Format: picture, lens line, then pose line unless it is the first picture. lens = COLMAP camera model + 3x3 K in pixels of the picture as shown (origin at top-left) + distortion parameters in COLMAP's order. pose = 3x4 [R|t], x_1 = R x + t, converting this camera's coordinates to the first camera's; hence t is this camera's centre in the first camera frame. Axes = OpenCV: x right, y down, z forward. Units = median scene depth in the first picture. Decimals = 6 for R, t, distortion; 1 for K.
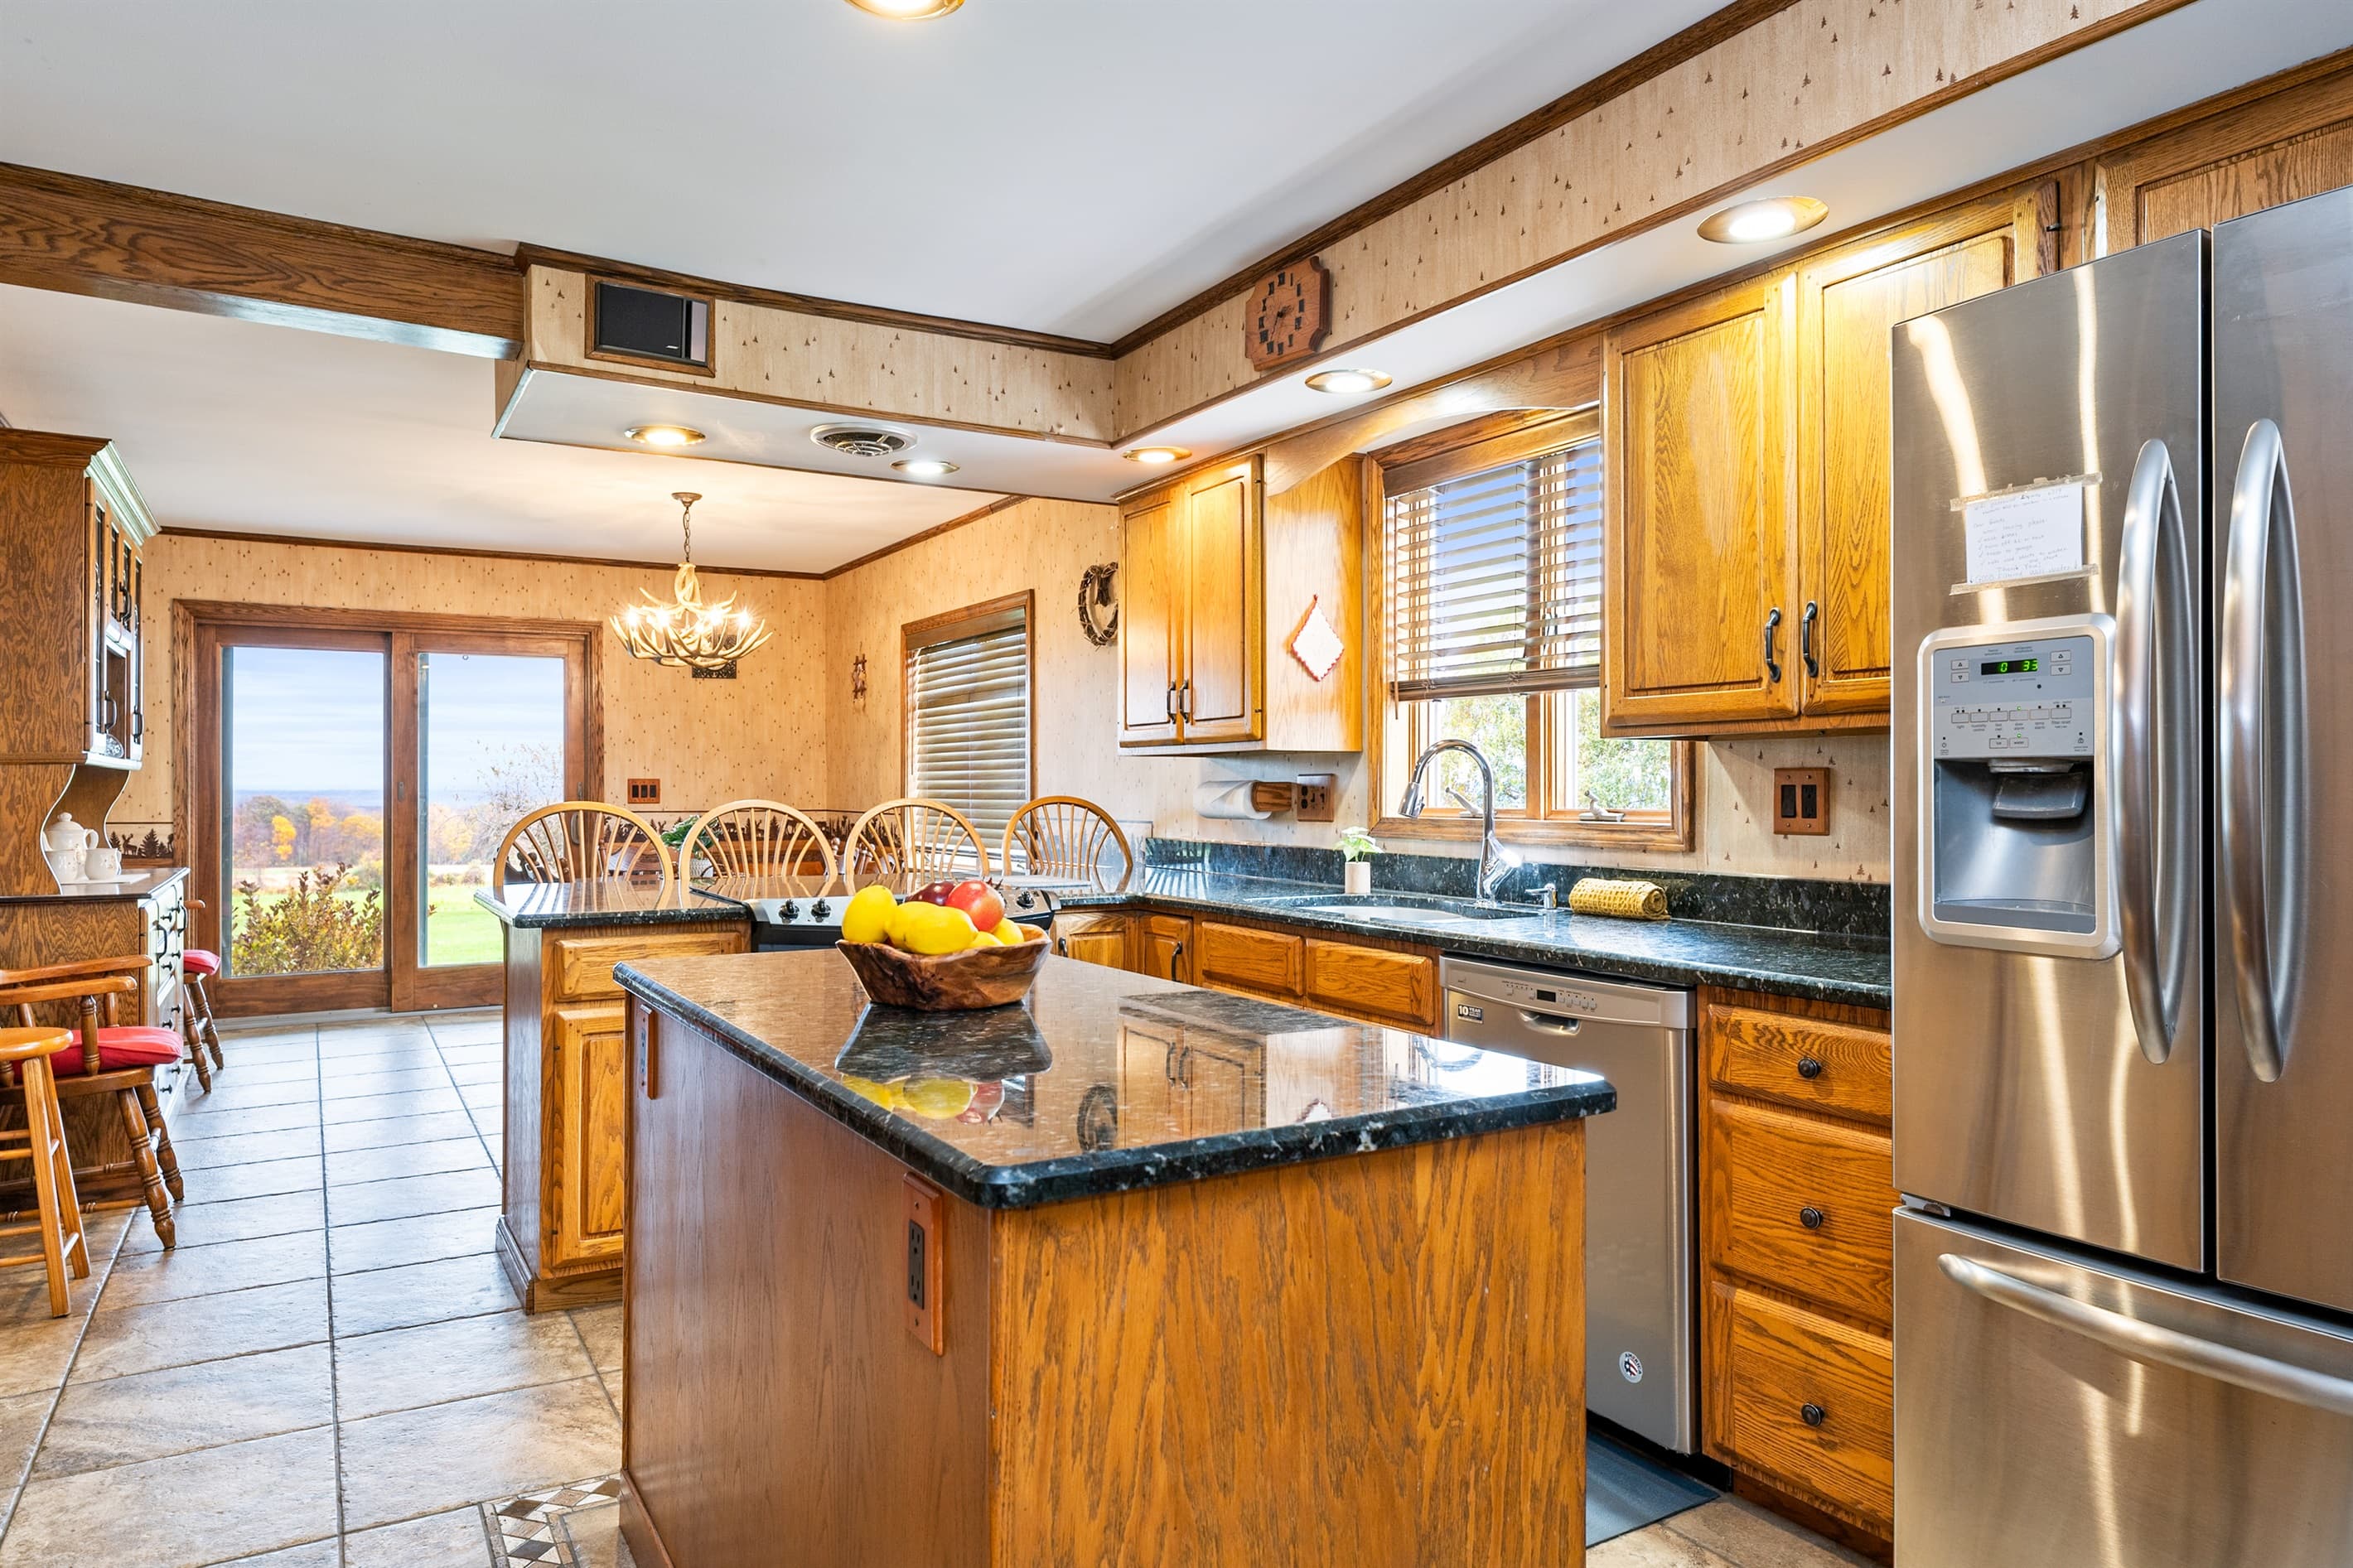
lens RADIAL K [[1455.6, 0, 1176.5], [0, 1455.6, 784.0], [0, 0, 1]] dist [0.000413, -0.000392]
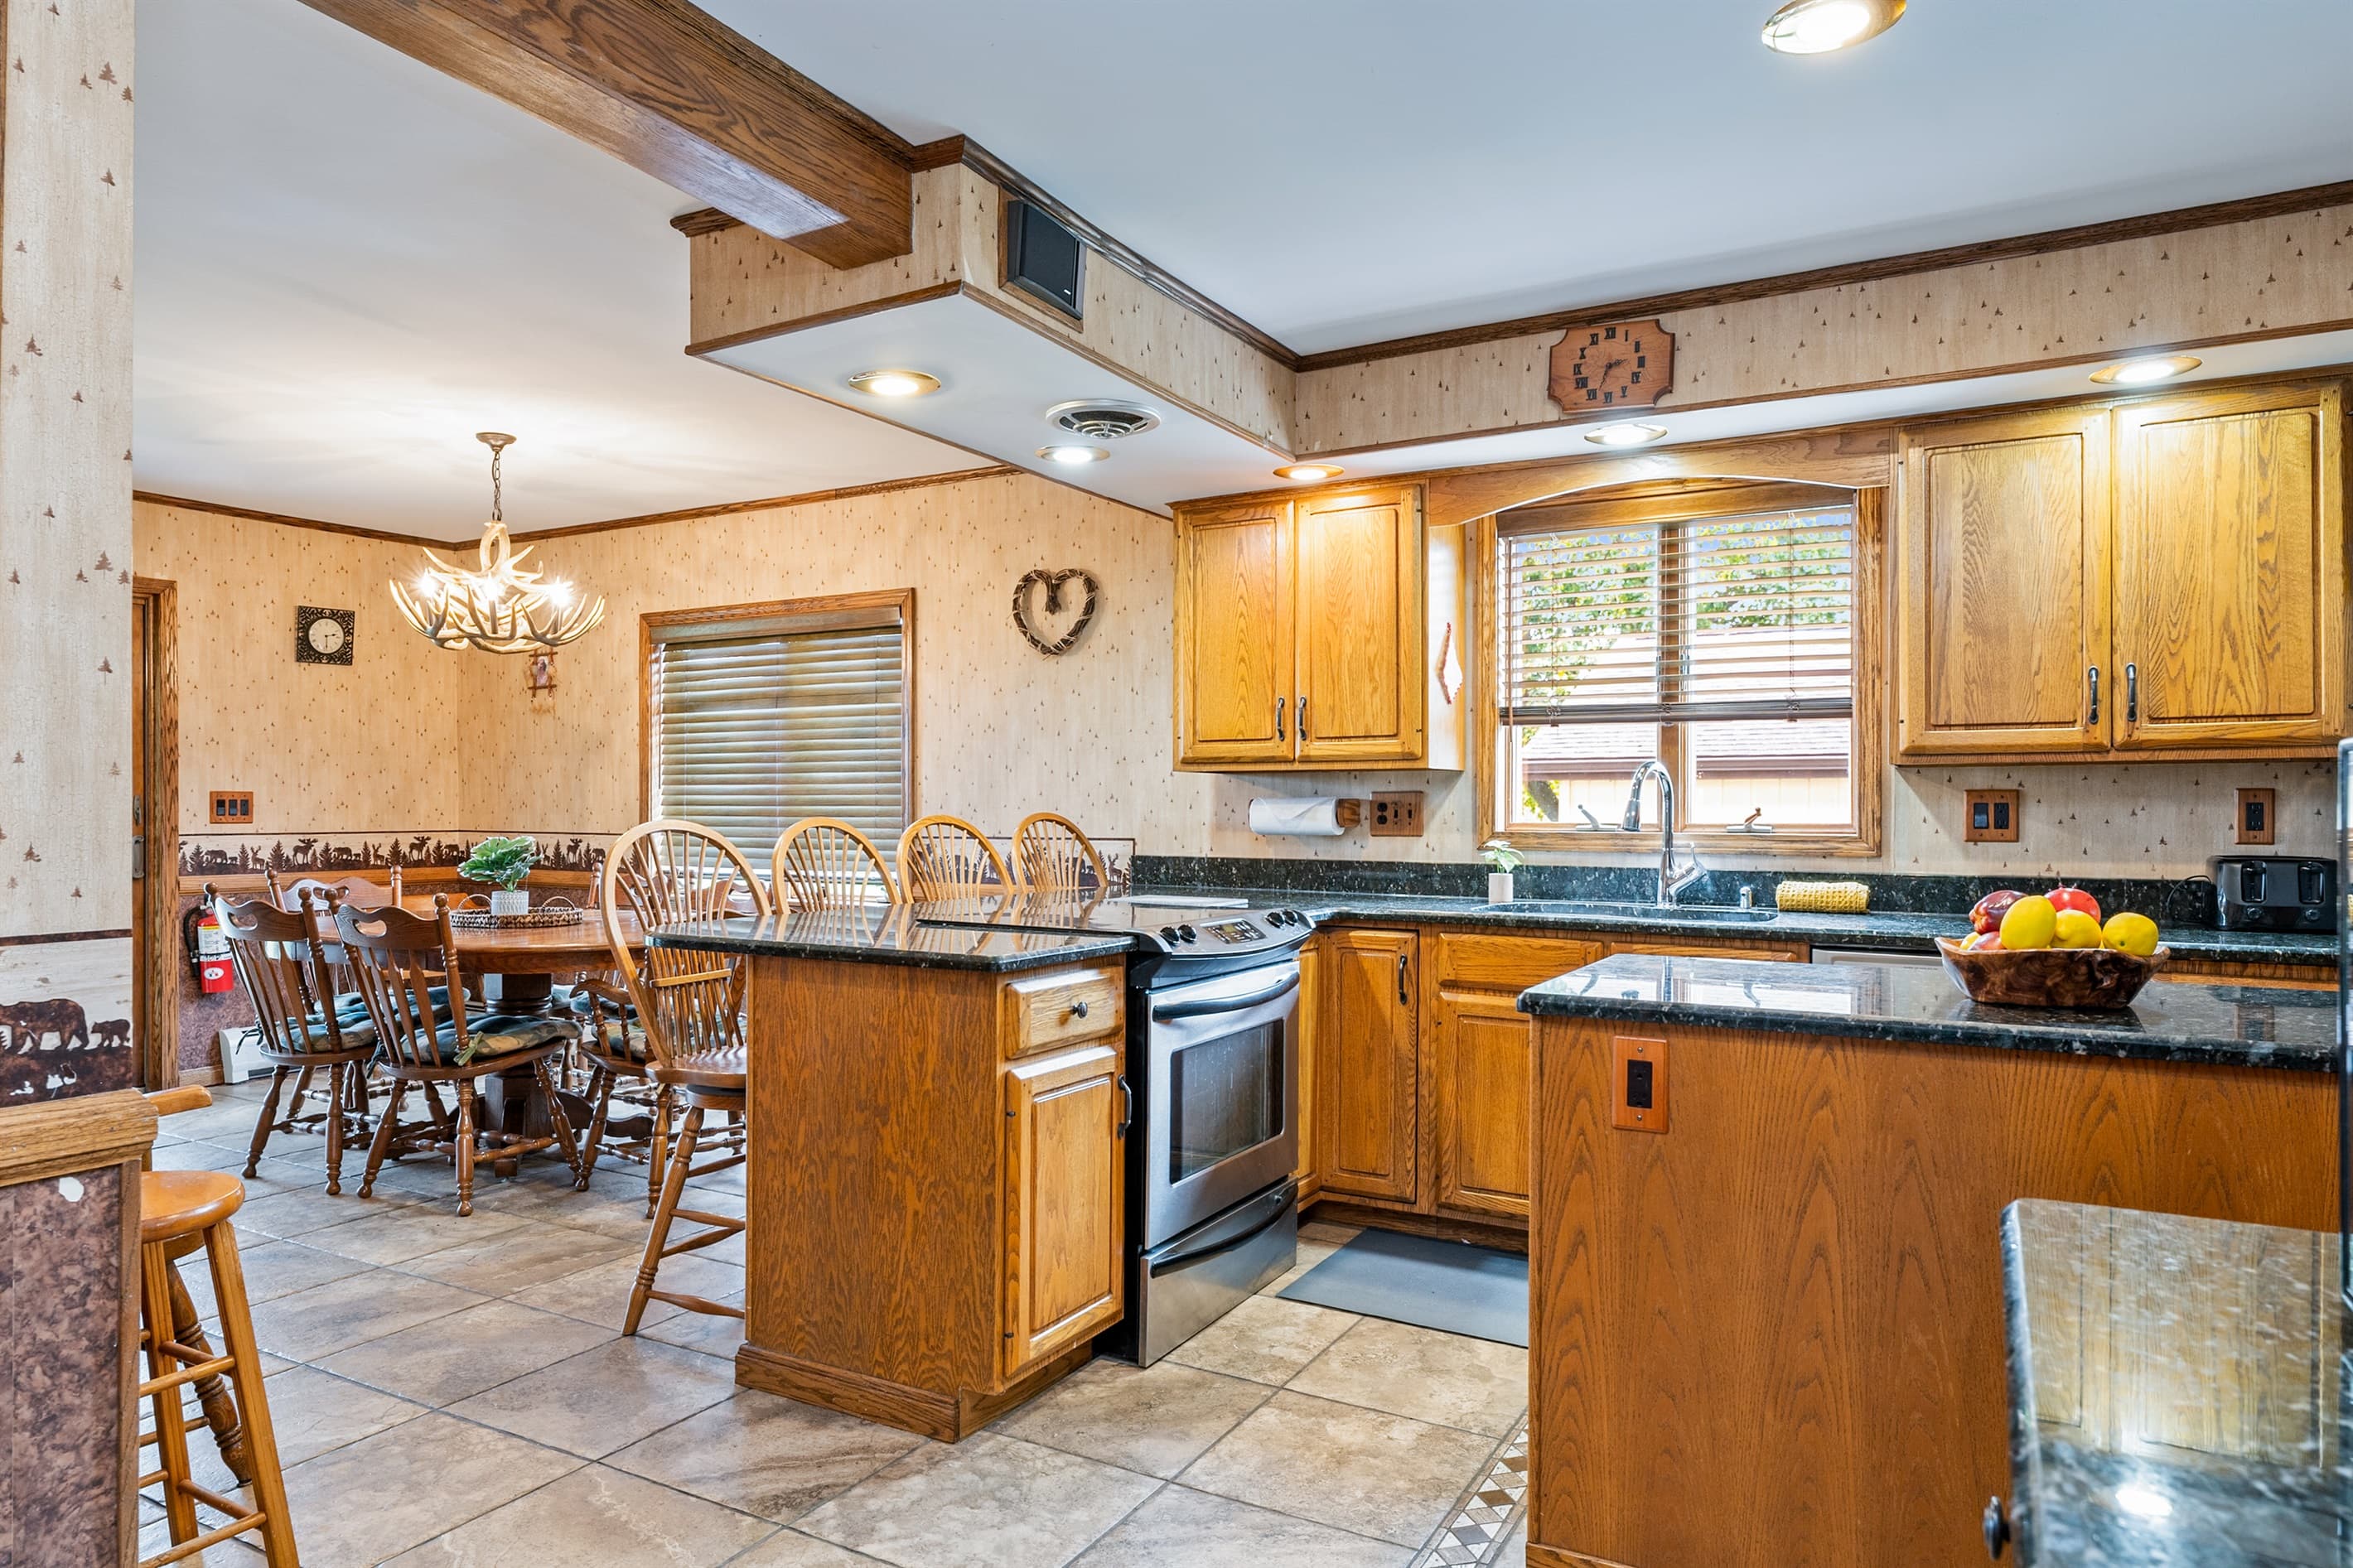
lens RADIAL K [[1434.0, 0, 1174.9], [0, 1434.0, 808.8], [0, 0, 1]] dist [0.000076, -0.000436]
pose [[0.866850, 0.001062, 0.498567, -0.751677], [-0.003361, 0.999987, 0.003713, 0.003161], [-0.498557, -0.004895, 0.866843, 0.241652]]
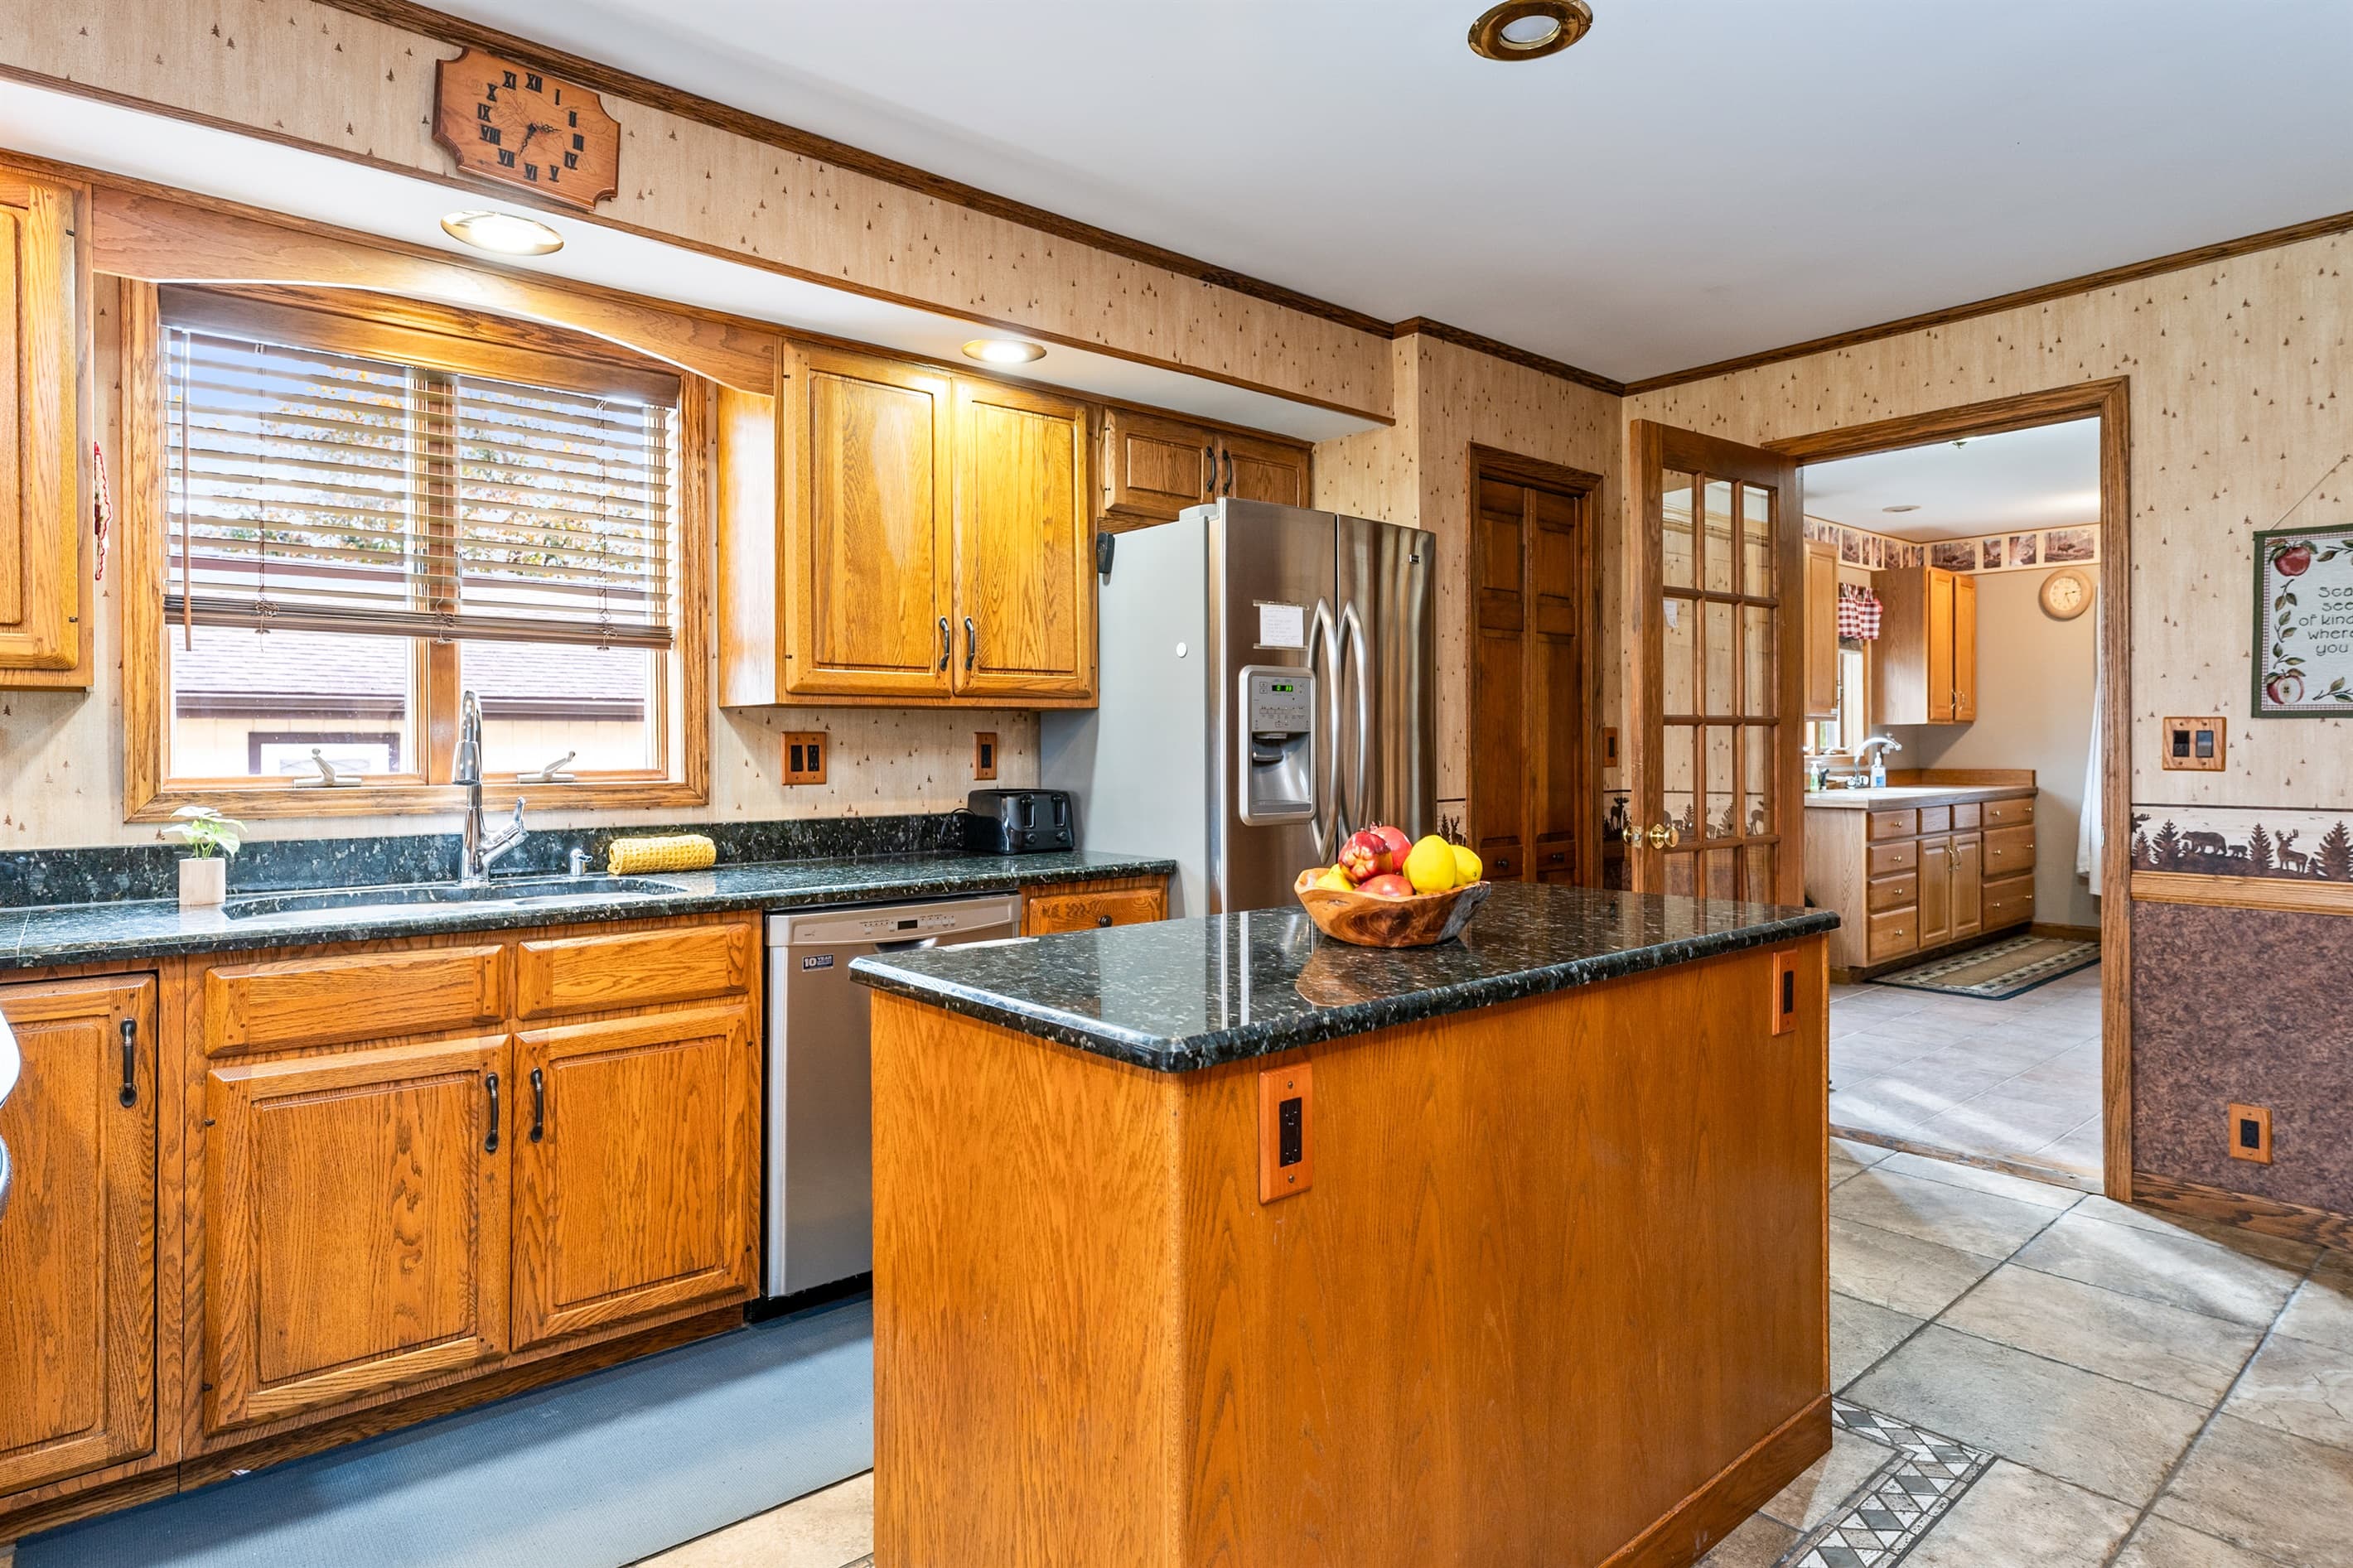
lens RADIAL K [[1277.3, 0, 1157.3], [0, 1277.3, 747.6], [0, 0, 1]] dist [0.002848, -0.001316]
pose [[-0.160200, 0.000732, 0.987084, -0.655215], [0.000879, 0.999999, -0.000599, 0.003250], [-0.987084, 0.000772, -0.160200, 0.799502]]
